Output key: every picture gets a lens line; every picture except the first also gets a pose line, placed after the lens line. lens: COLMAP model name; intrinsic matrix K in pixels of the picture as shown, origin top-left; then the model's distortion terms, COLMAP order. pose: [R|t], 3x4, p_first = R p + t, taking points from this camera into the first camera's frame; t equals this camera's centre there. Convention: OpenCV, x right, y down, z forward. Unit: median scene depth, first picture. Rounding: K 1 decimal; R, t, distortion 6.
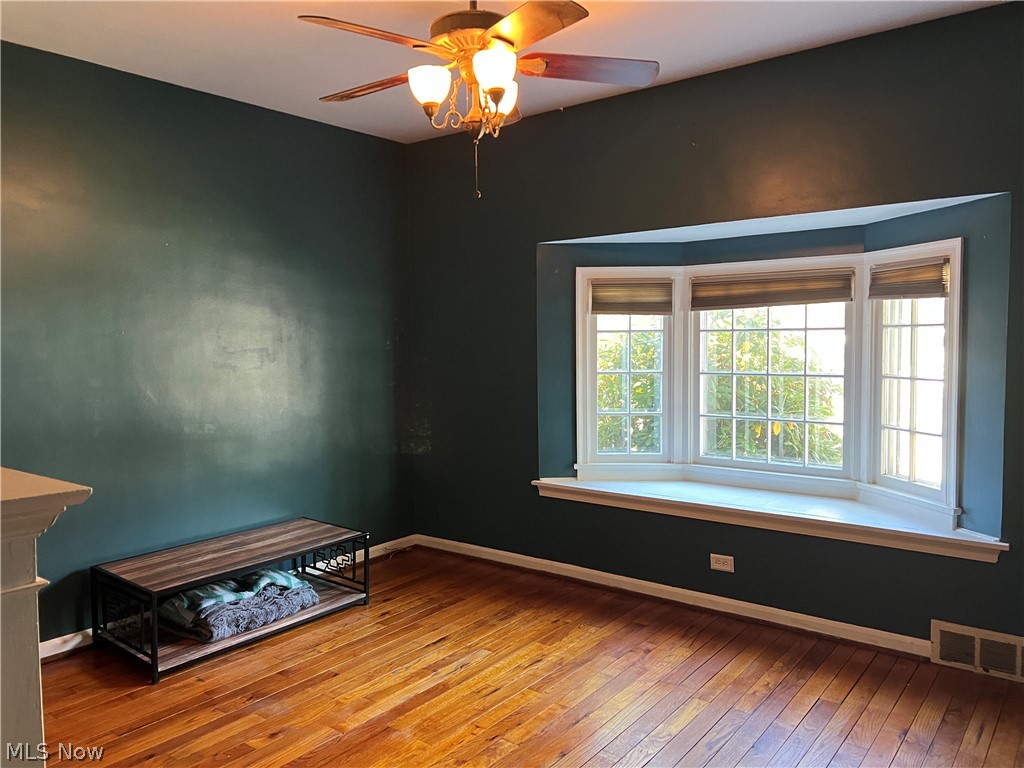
lens RADIAL K [[765.9, 0, 515.6], [0, 765.9, 387.6], [0, 0, 1]] dist [0.065709, -0.076078]
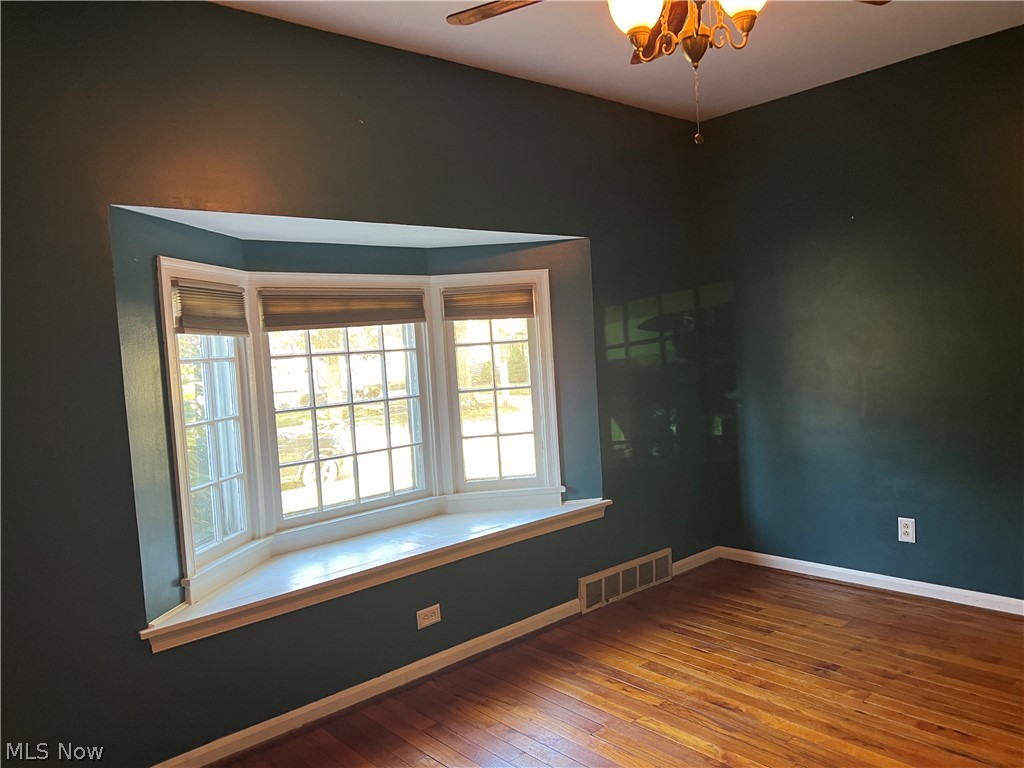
lens RADIAL K [[765.9, 0, 515.6], [0, 765.9, 387.6], [0, 0, 1]] dist [0.065709, -0.076078]
pose [[0.176106, -0.053364, 0.982924, -0.568085], [0.126444, 0.991484, 0.031174, -0.043343], [-0.976217, 0.118795, 0.181353, 0.736062]]
